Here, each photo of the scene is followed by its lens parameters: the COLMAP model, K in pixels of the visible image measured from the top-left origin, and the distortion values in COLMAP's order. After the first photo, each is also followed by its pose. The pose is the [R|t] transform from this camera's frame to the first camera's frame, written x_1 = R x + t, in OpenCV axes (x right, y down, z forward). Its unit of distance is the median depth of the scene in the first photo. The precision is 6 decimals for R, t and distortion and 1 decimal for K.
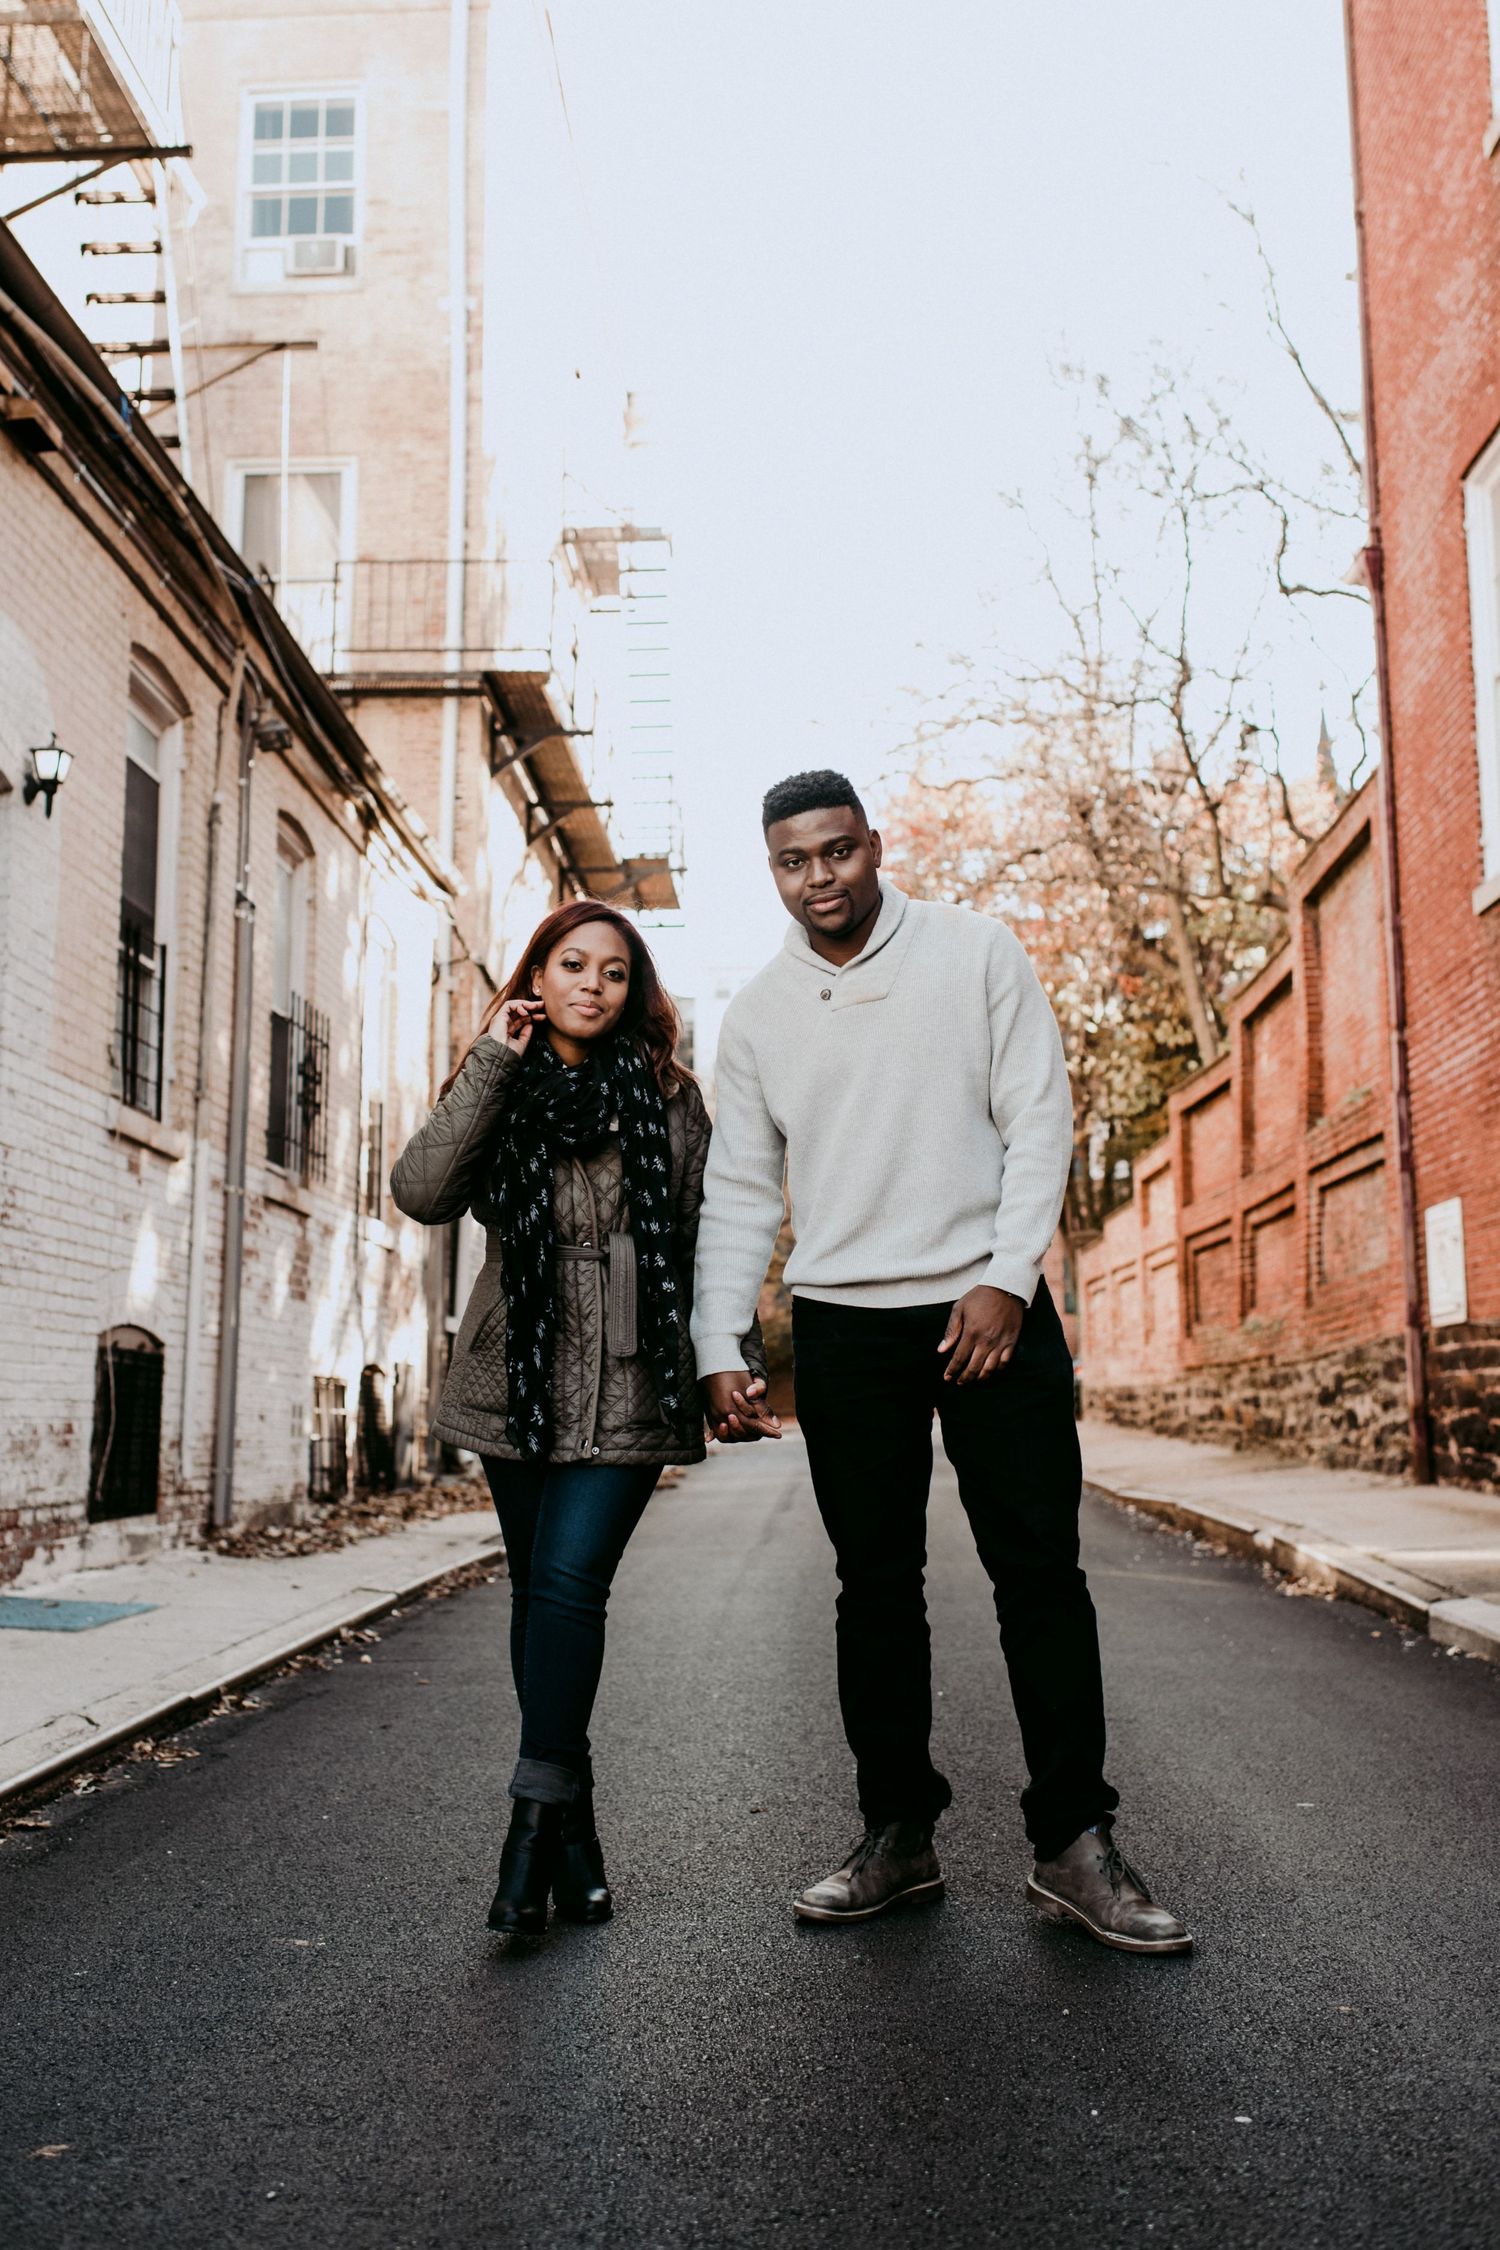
lens RADIAL K [[2354.7, 0, 699.9], [0, 2354.7, 1023.1], [0, 0, 1]] dist [-0.055239, 0.030410]
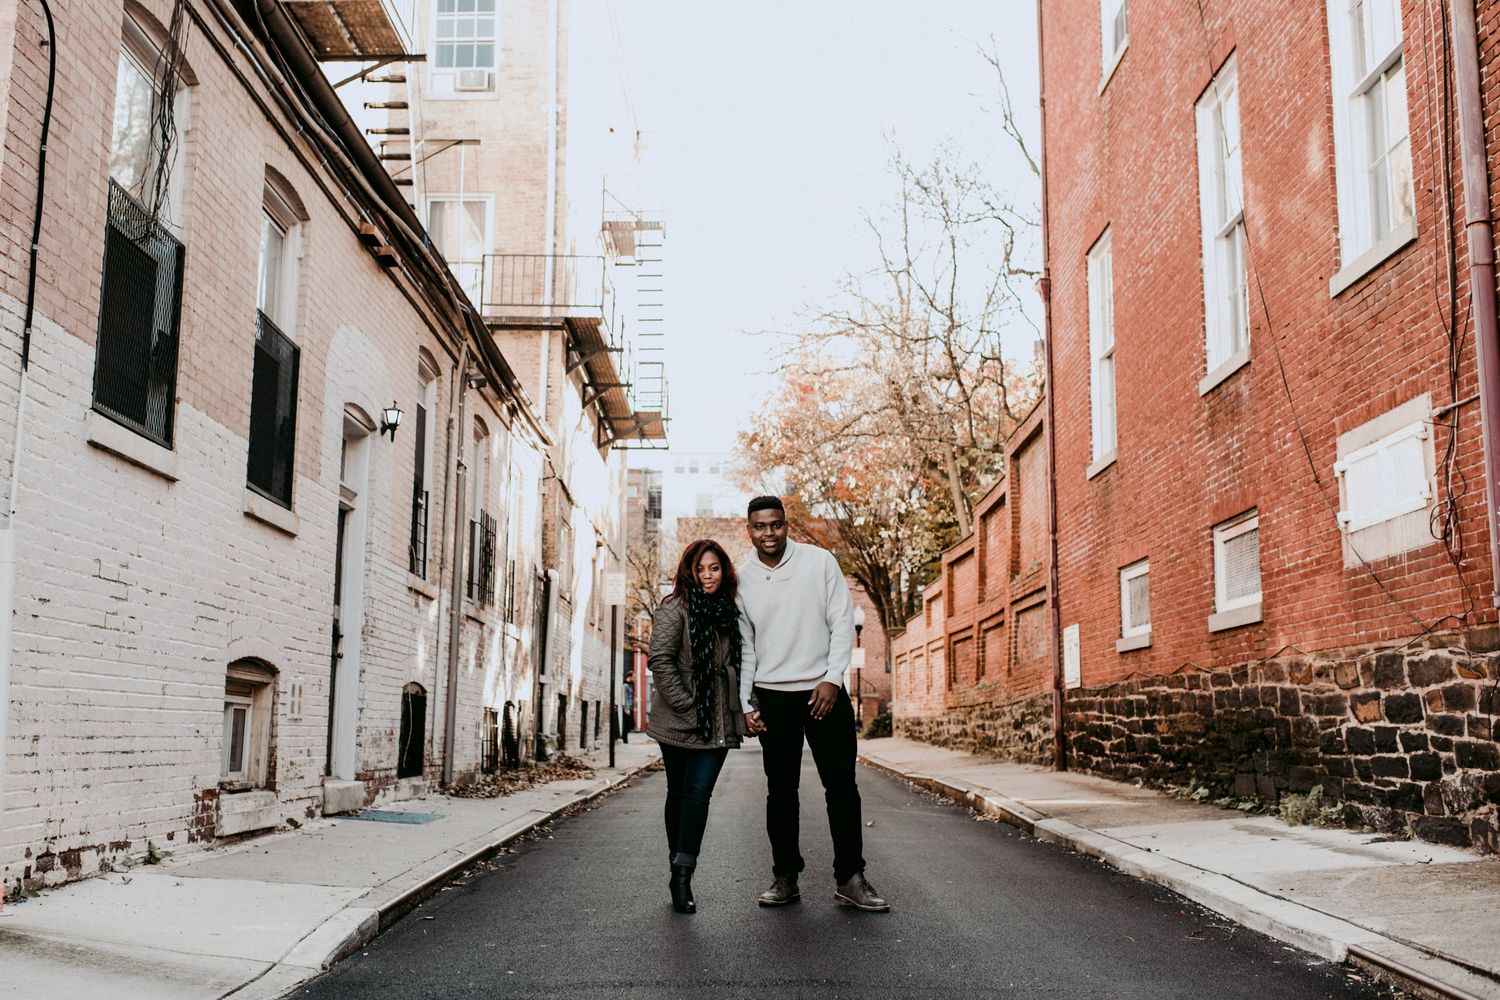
lens RADIAL K [[1464.5, 0, 705.0], [0, 1464.5, 494.6], [0, 0, 1]] dist [-0.057864, 0.000083]
pose [[0.999485, 0.016504, 0.027506, -0.019552], [-0.016630, 0.999852, 0.004354, -0.030124], [-0.027430, -0.004809, 0.999612, -0.187377]]
